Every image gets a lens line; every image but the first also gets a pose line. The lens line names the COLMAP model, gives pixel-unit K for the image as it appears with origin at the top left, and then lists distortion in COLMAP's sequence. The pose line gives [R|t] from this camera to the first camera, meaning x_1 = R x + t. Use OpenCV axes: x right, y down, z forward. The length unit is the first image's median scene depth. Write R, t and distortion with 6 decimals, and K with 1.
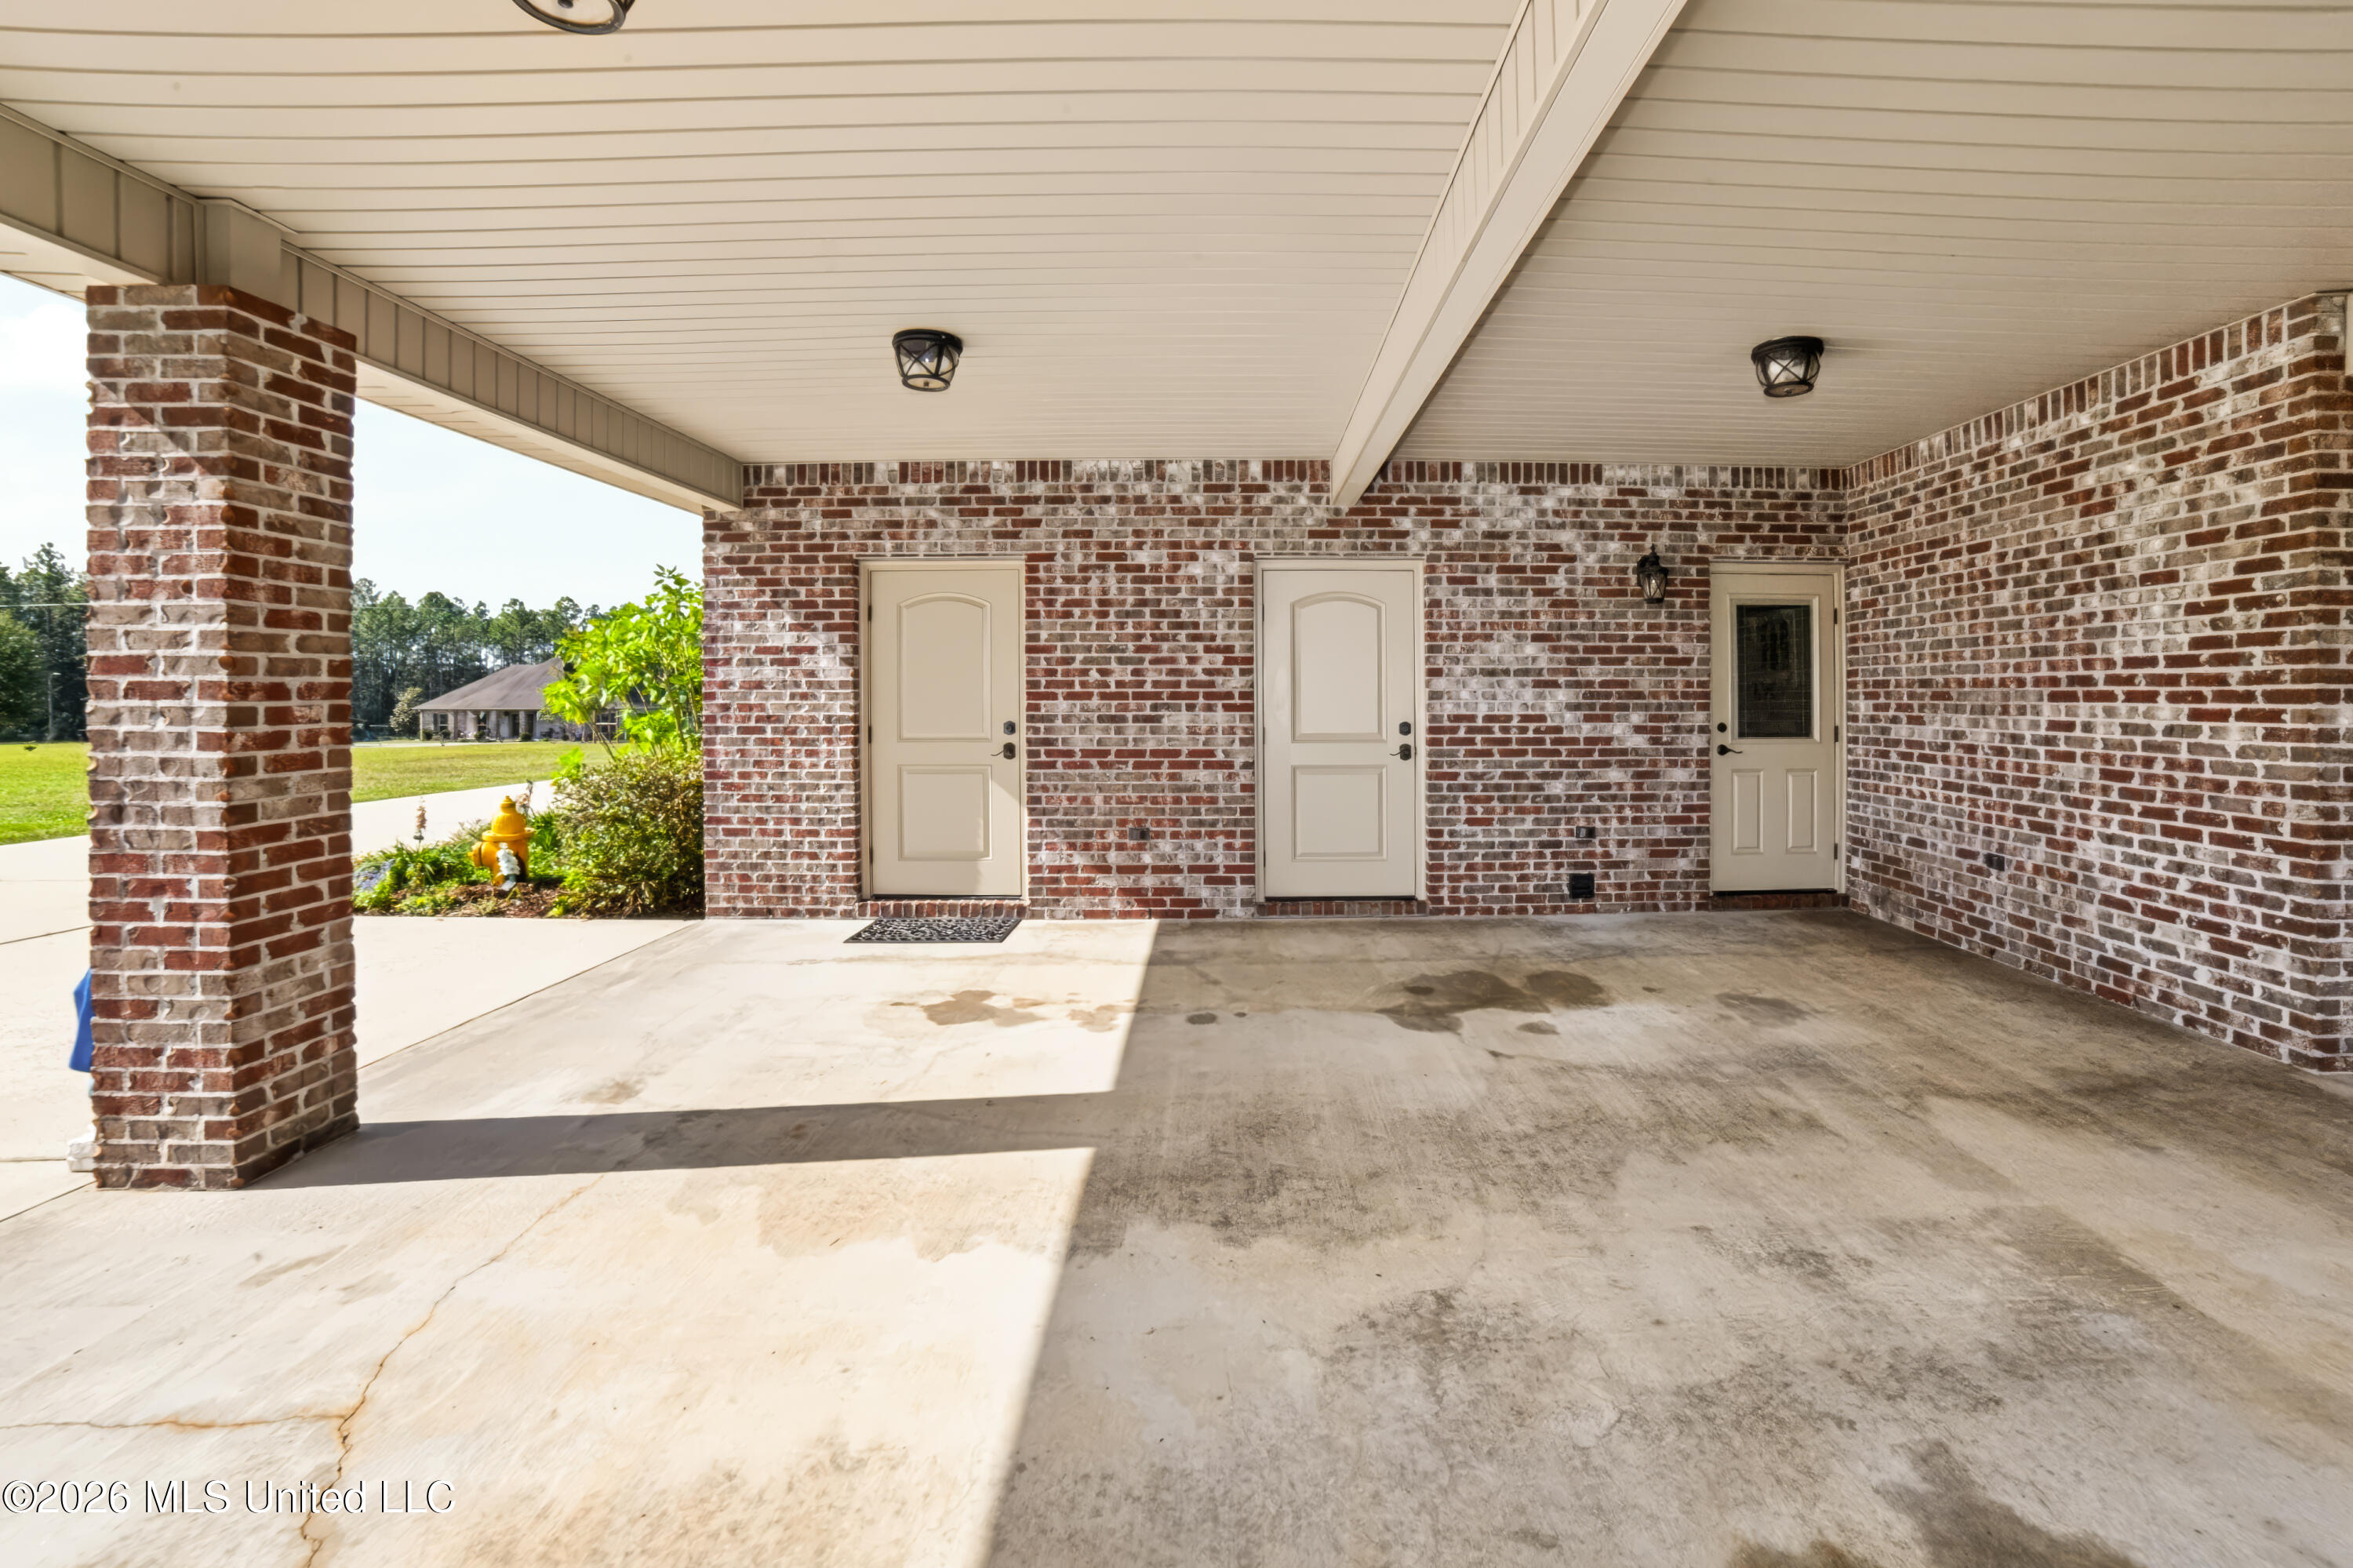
lens RADIAL K [[1173.0, 0, 1066.2], [0, 1173.0, 696.2], [0, 0, 1]] dist [-0.078057, 0.024398]
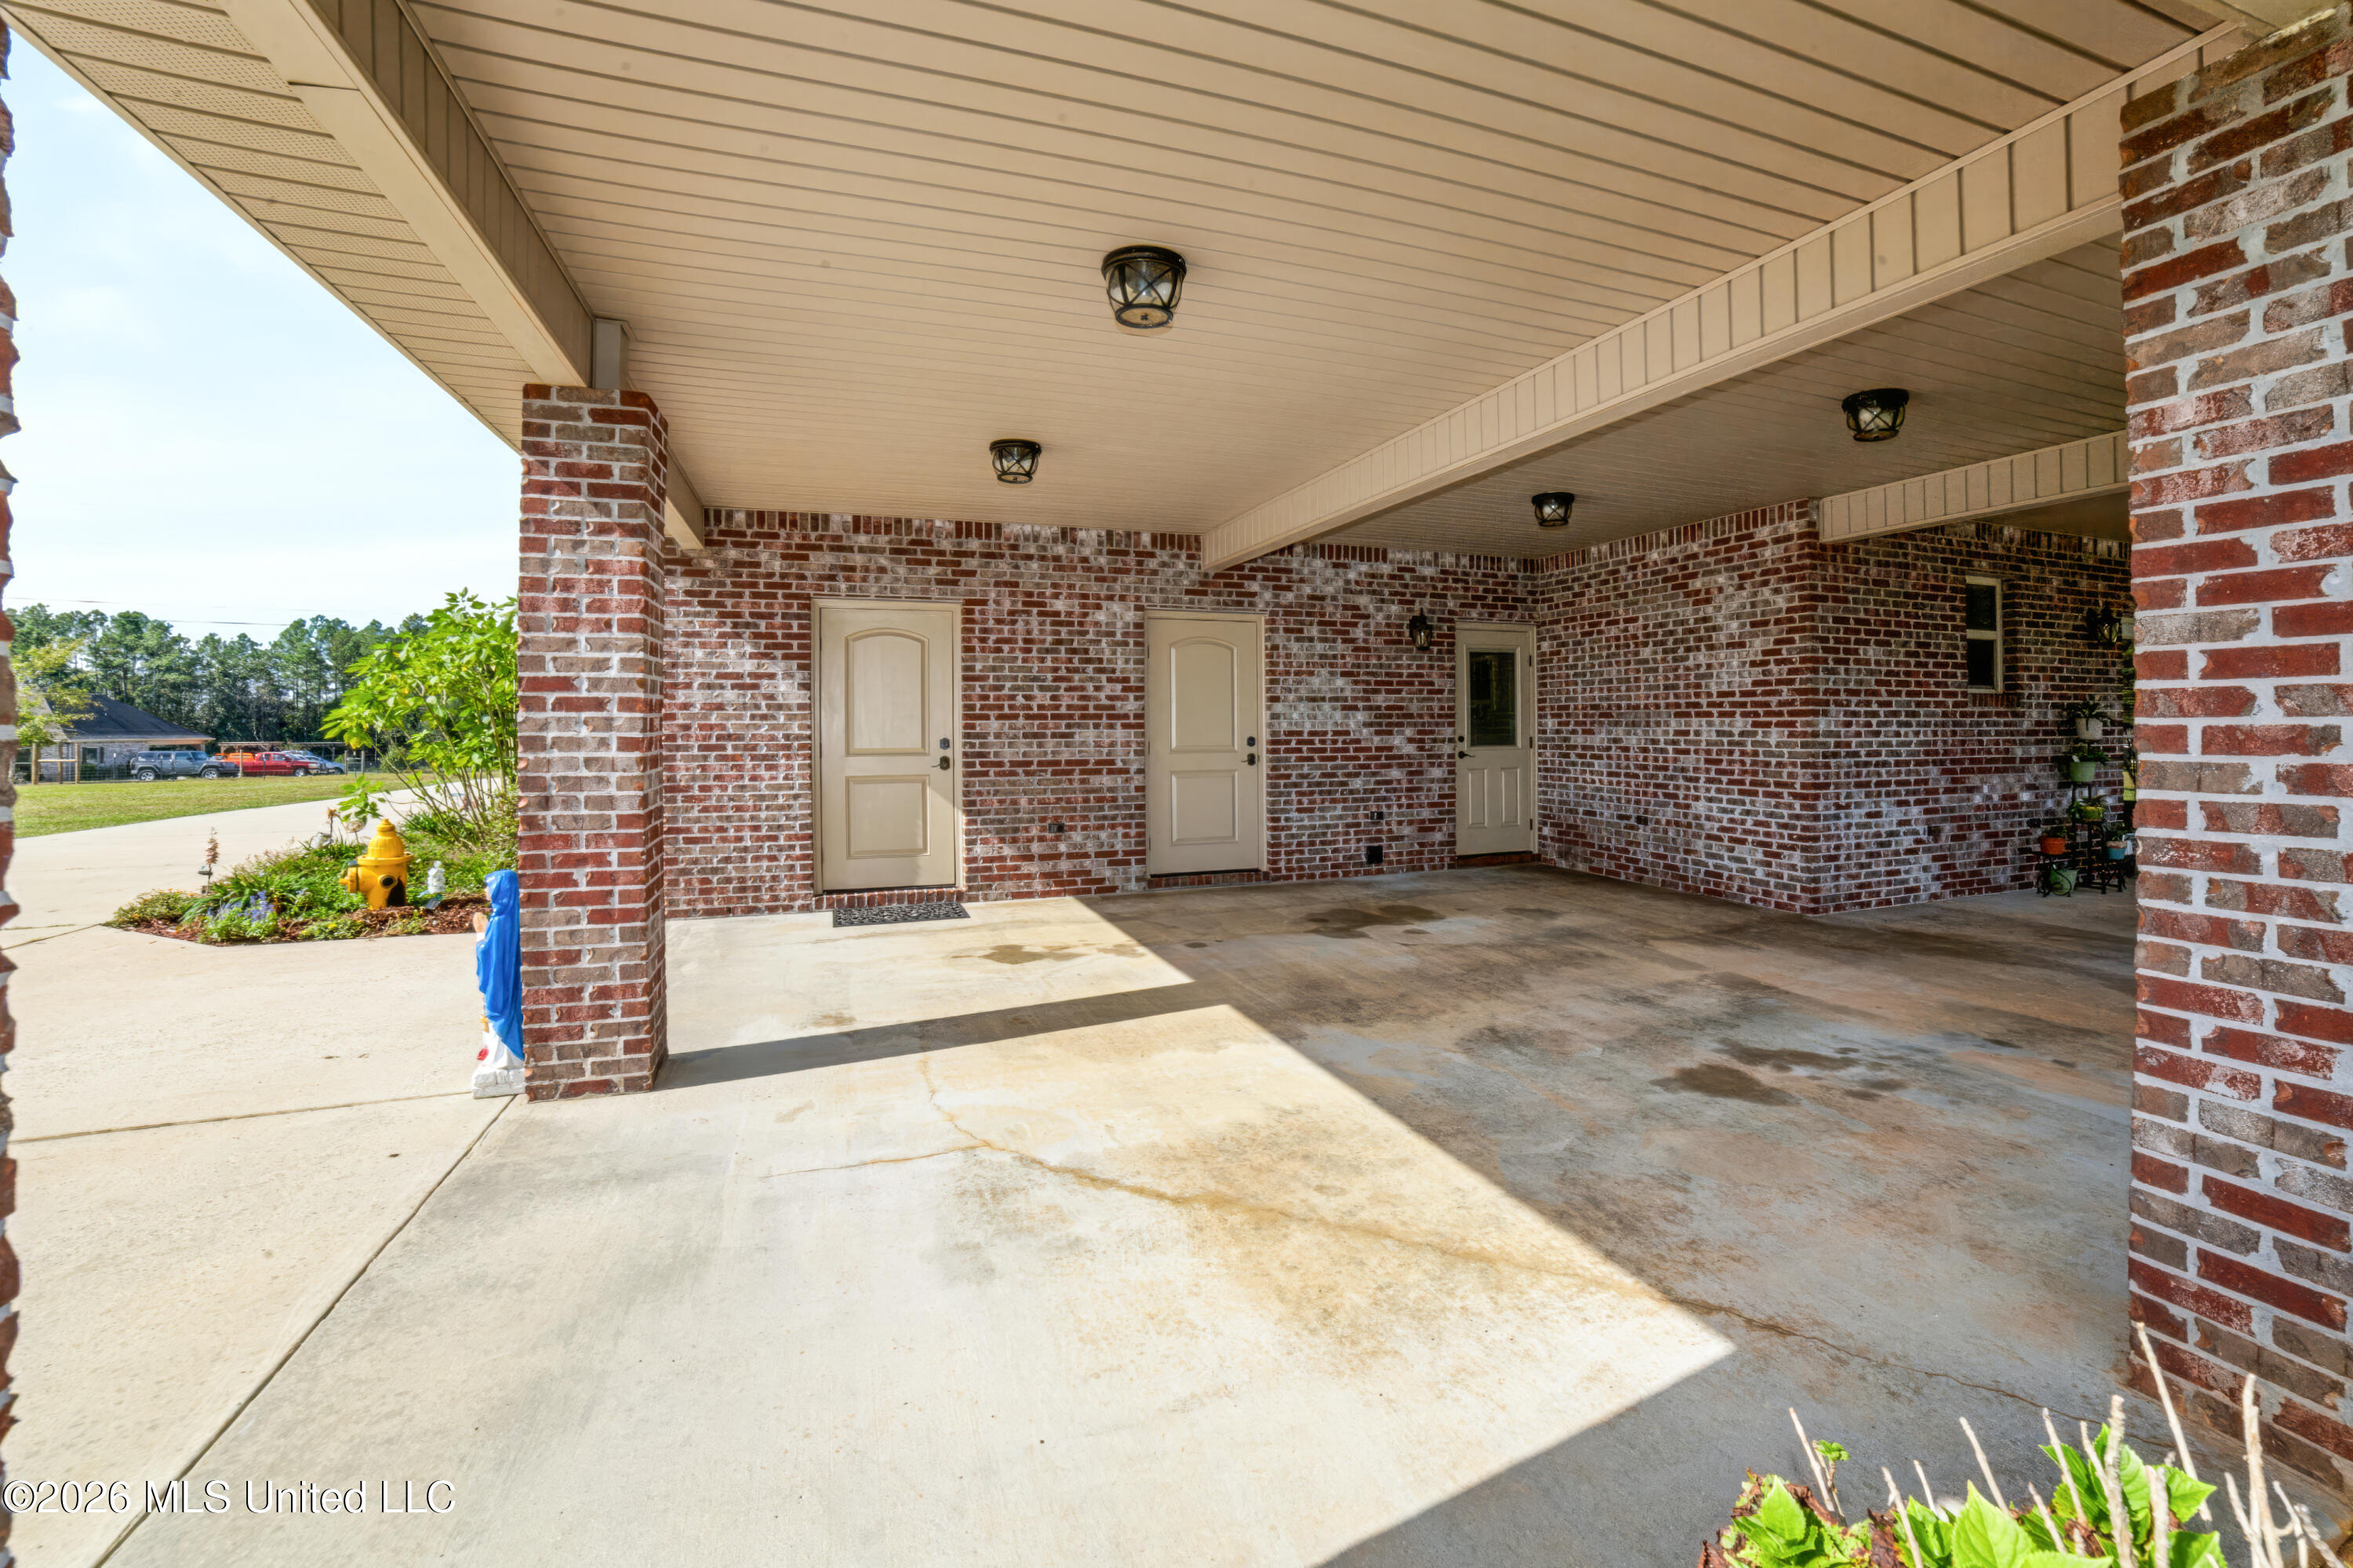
lens RADIAL K [[1173.0, 0, 1157.9], [0, 1173.0, 712.7], [0, 0, 1]] dist [-0.078057, 0.024398]
pose [[0.930902, 0.001399, 0.365267, -0.302817], [0.002182, 0.999954, -0.009391, 0.007843], [-0.365263, 0.009539, 0.930855, -0.201207]]
